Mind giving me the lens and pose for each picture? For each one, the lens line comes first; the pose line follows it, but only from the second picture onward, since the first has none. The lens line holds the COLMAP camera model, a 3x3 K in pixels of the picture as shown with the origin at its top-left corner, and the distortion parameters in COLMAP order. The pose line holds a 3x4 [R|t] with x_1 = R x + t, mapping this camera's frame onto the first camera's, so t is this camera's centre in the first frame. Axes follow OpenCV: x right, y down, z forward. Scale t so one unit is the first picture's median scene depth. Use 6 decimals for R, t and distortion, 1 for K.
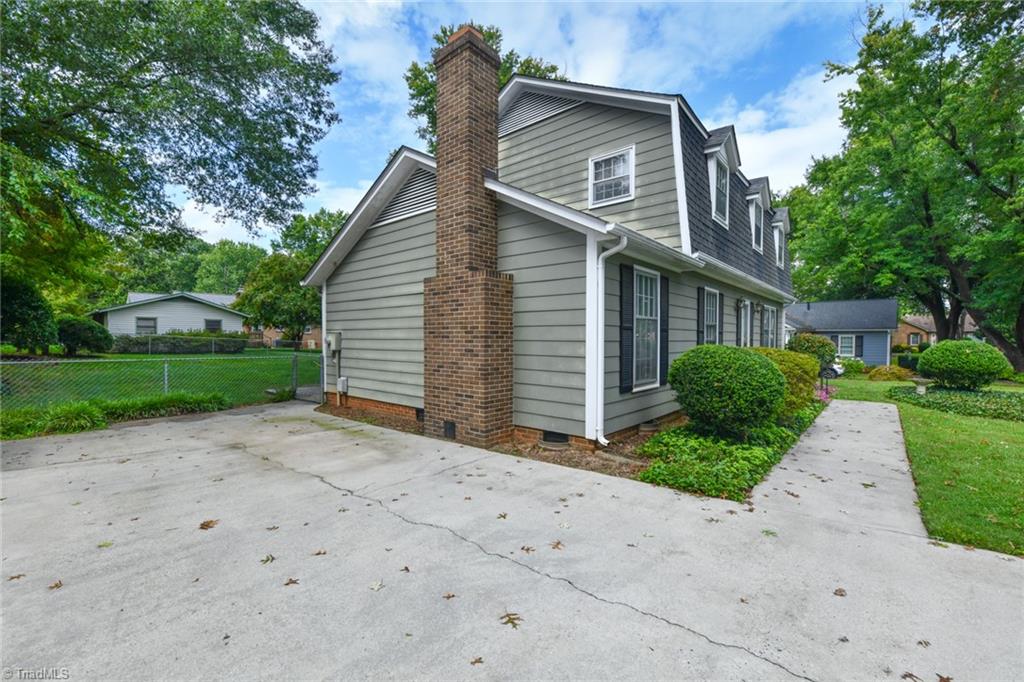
lens RADIAL K [[428.7, 0, 504.1], [0, 428.7, 340.6], [0, 0, 1]] dist [0.003685, -0.006434]
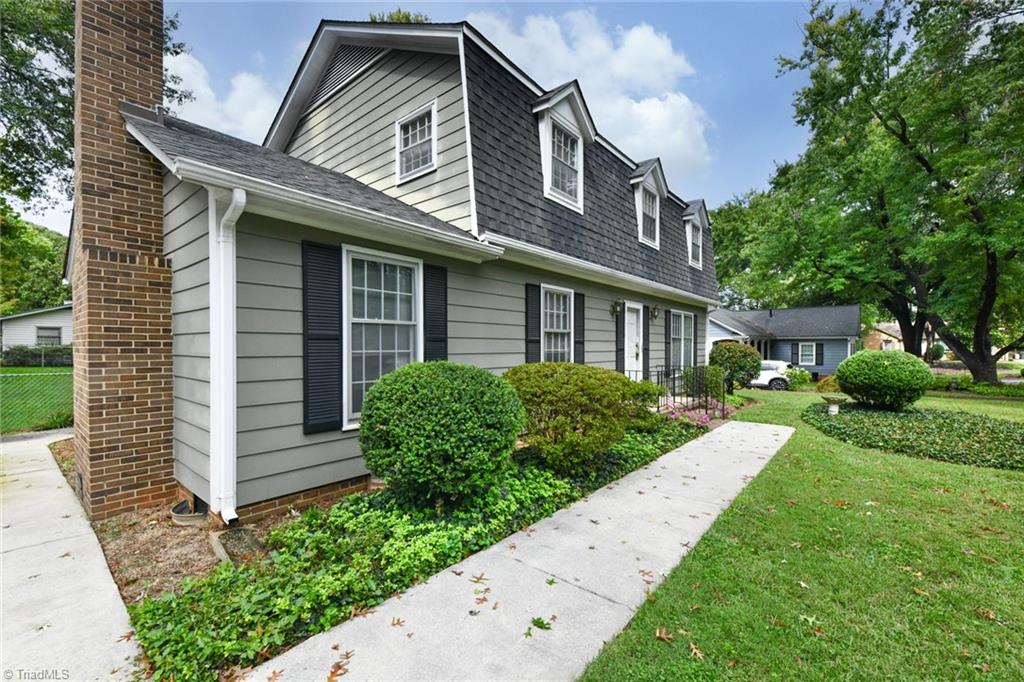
lens RADIAL K [[421.2, 0, 510.0], [0, 421.2, 345.6], [0, 0, 1]] dist [0.010101, -0.008124]
pose [[0.999737, -0.004148, 0.022574, 0.174658], [0.004351, 0.999950, -0.008982, -0.002304], [-0.022536, 0.009077, 0.999705, 0.101474]]
